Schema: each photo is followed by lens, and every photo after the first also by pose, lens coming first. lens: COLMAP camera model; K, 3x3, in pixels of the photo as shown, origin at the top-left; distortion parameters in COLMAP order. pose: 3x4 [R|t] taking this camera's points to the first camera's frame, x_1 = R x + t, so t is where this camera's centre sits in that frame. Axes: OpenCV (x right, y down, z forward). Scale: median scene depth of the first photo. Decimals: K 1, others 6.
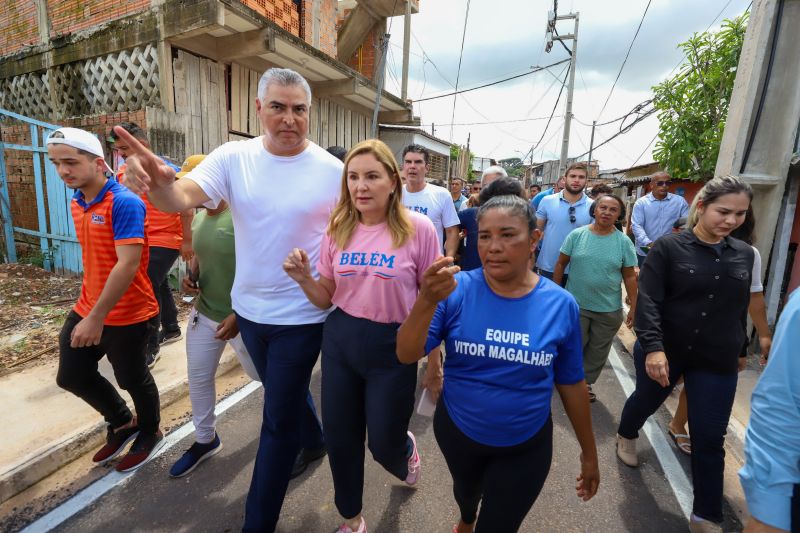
lens RADIAL K [[364.5, 0, 398.6], [0, 364.5, 264.7], [0, 0, 1]] dist [-0.031923, 0.006189]
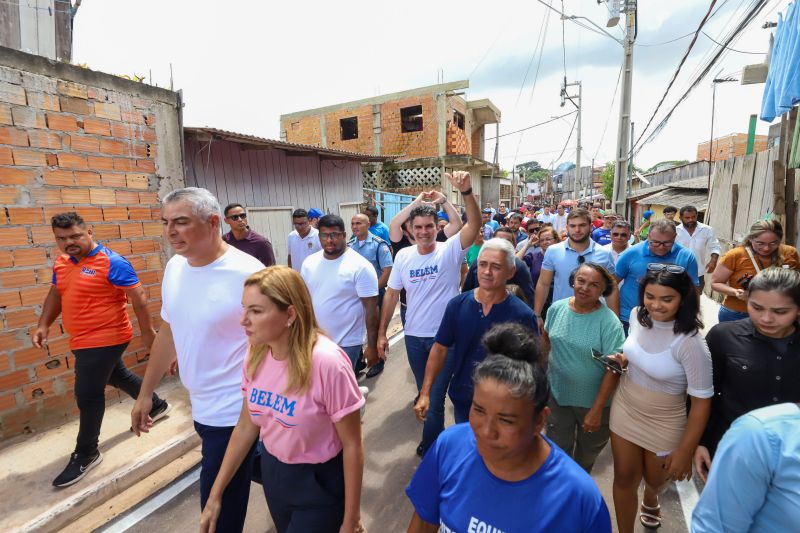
lens RADIAL K [[364.5, 0, 401.1], [0, 364.5, 267.0], [0, 0, 1]] dist [-0.031923, 0.006189]
pose [[0.997121, -0.057019, -0.049982, -0.464222], [0.055903, 0.998161, -0.023446, 0.158616], [0.051227, 0.020584, 0.998475, -1.117019]]
